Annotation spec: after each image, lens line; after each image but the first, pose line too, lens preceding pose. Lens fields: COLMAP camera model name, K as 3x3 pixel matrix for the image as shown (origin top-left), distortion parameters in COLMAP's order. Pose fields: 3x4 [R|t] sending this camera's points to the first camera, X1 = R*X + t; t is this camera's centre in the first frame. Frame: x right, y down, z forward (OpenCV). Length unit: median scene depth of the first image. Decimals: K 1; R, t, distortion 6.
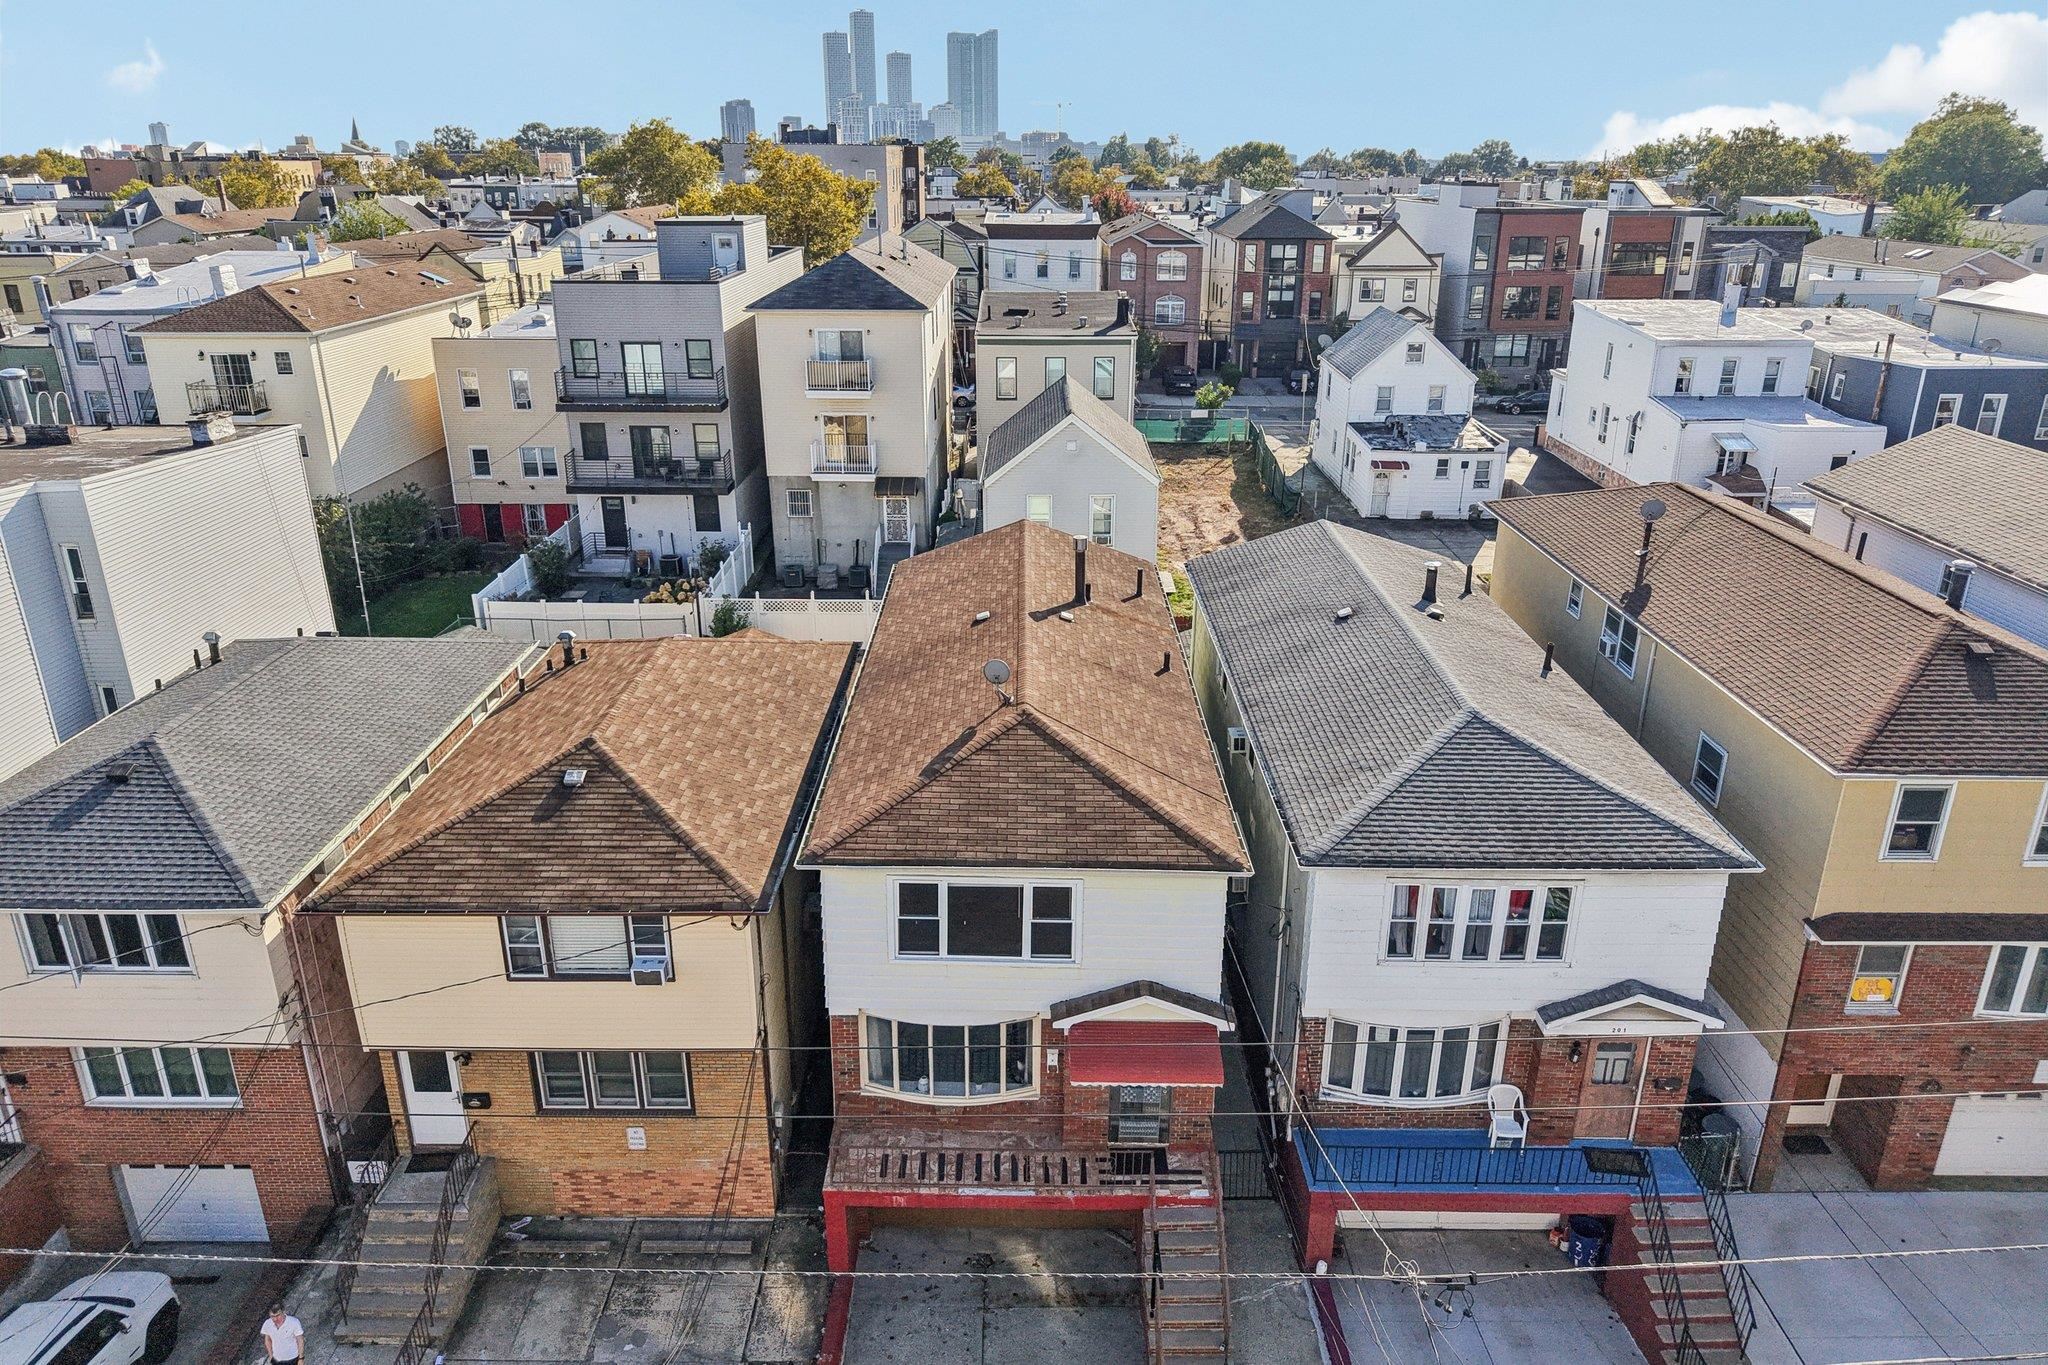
lens RADIAL K [[1383.2, 0, 1024.0], [0, 1383.2, 682.5], [0, 0, 1]] dist [0.043952, -0.035459]
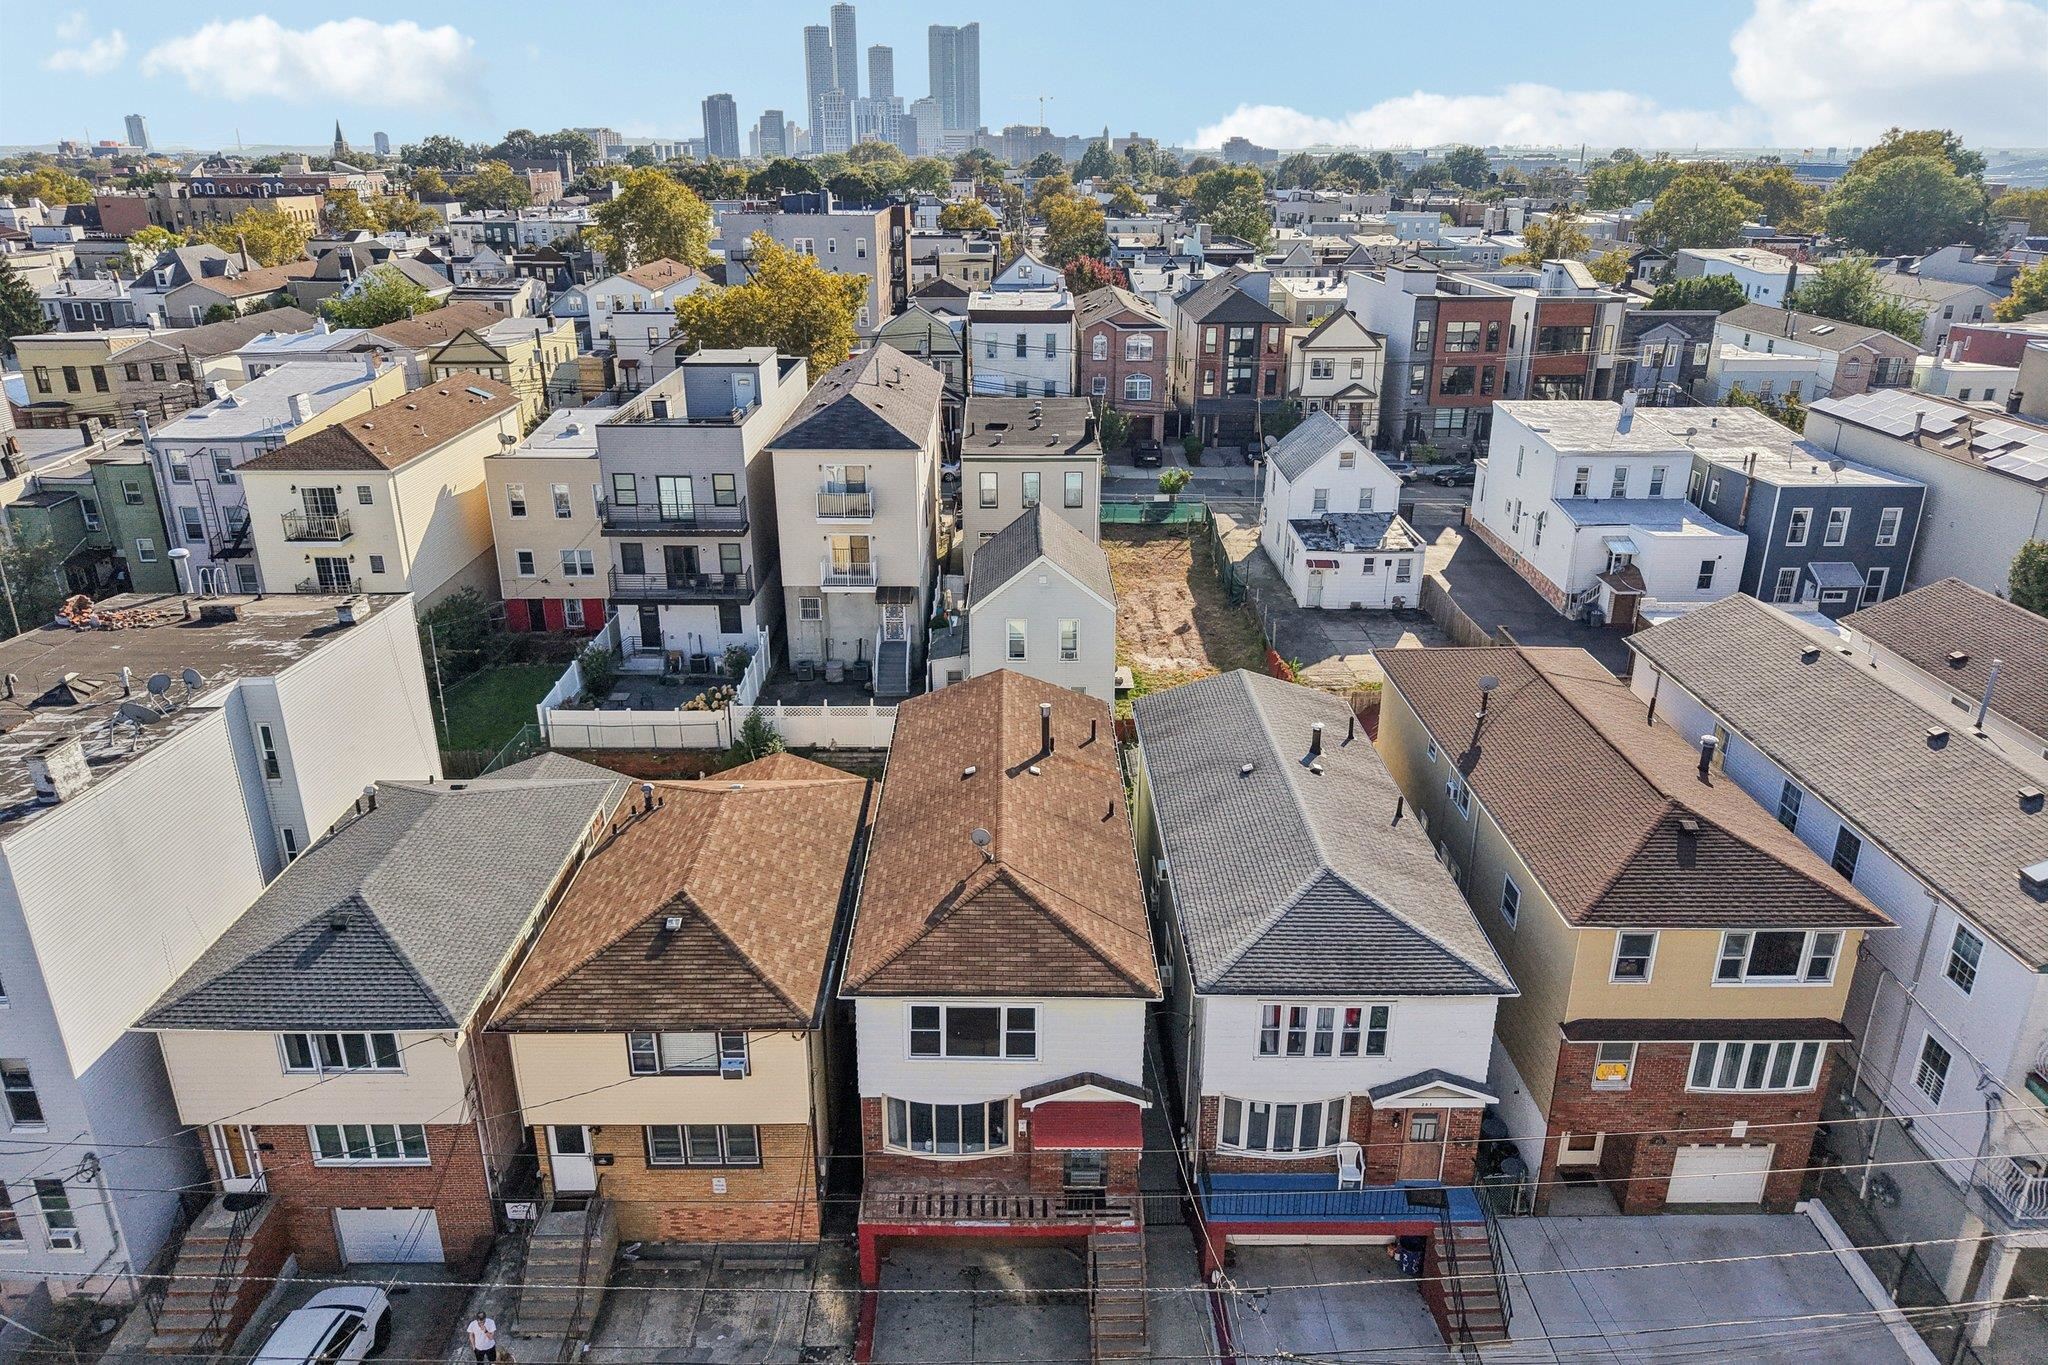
lens RADIAL K [[1396.8, 0, 1024.0], [0, 1396.8, 682.5], [0, 0, 1]] dist [0.059012, -0.058345]
pose [[0.999934, -0.004714, 0.010513, 0.008997], [0.004562, 0.999885, 0.014467, -0.180389], [-0.010580, -0.014418, 0.999840, -0.370087]]
